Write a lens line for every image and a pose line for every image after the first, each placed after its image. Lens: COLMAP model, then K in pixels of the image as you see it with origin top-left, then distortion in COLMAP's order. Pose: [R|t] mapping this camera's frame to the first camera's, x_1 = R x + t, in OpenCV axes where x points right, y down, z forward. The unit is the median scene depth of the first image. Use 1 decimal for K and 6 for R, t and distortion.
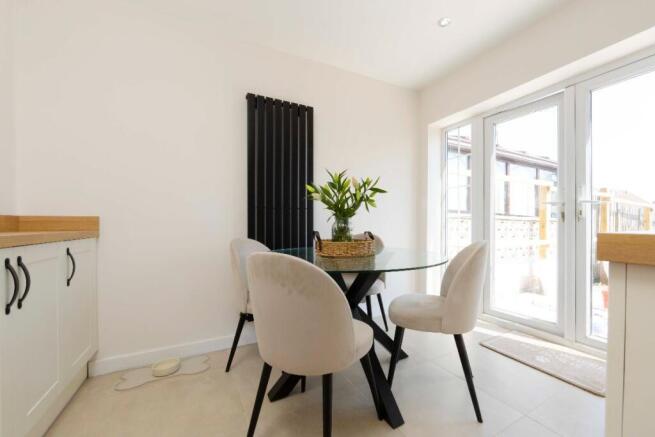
lens RADIAL K [[263.3, 0, 328.4], [0, 263.3, 223.3], [0, 0, 1]] dist [-0.003818, -0.000703]
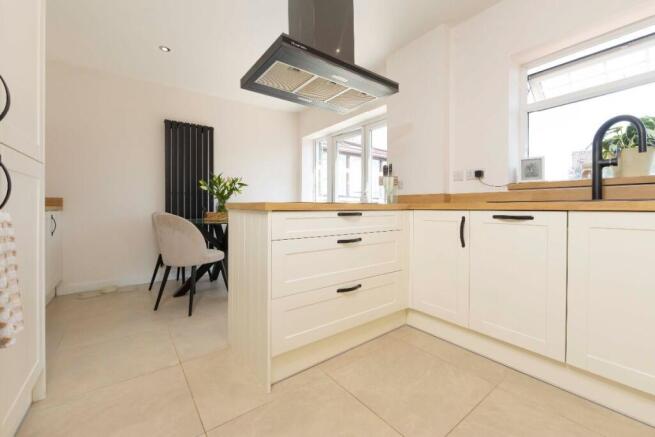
lens RADIAL K [[270.4, 0, 328.8], [0, 270.4, 211.1], [0, 0, 1]] dist [-0.000859, 0.000023]
pose [[0.986811, 0.002682, 0.161857, 0.384827], [-0.005896, 0.999795, 0.019383, 0.012011], [-0.161771, -0.020081, 0.986624, -0.731207]]
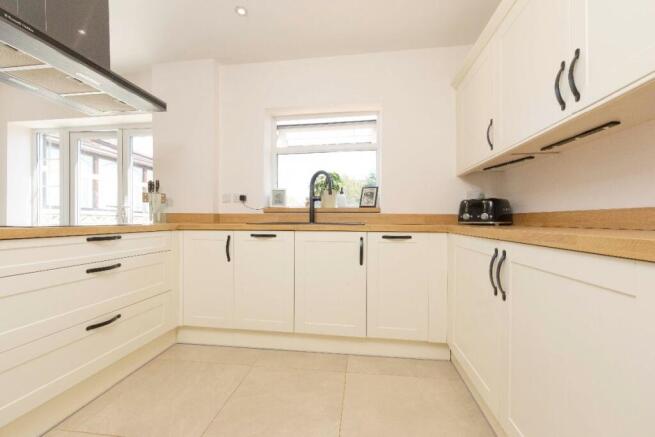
lens RADIAL K [[263.3, 0, 328.4], [0, 263.3, 223.3], [0, 0, 1]] dist [-0.003818, -0.000703]
pose [[0.571578, 0.000046, 0.820548, 0.352599], [-0.012612, 0.999882, 0.008729, -0.012565], [-0.820451, -0.015338, 0.571512, -0.813558]]
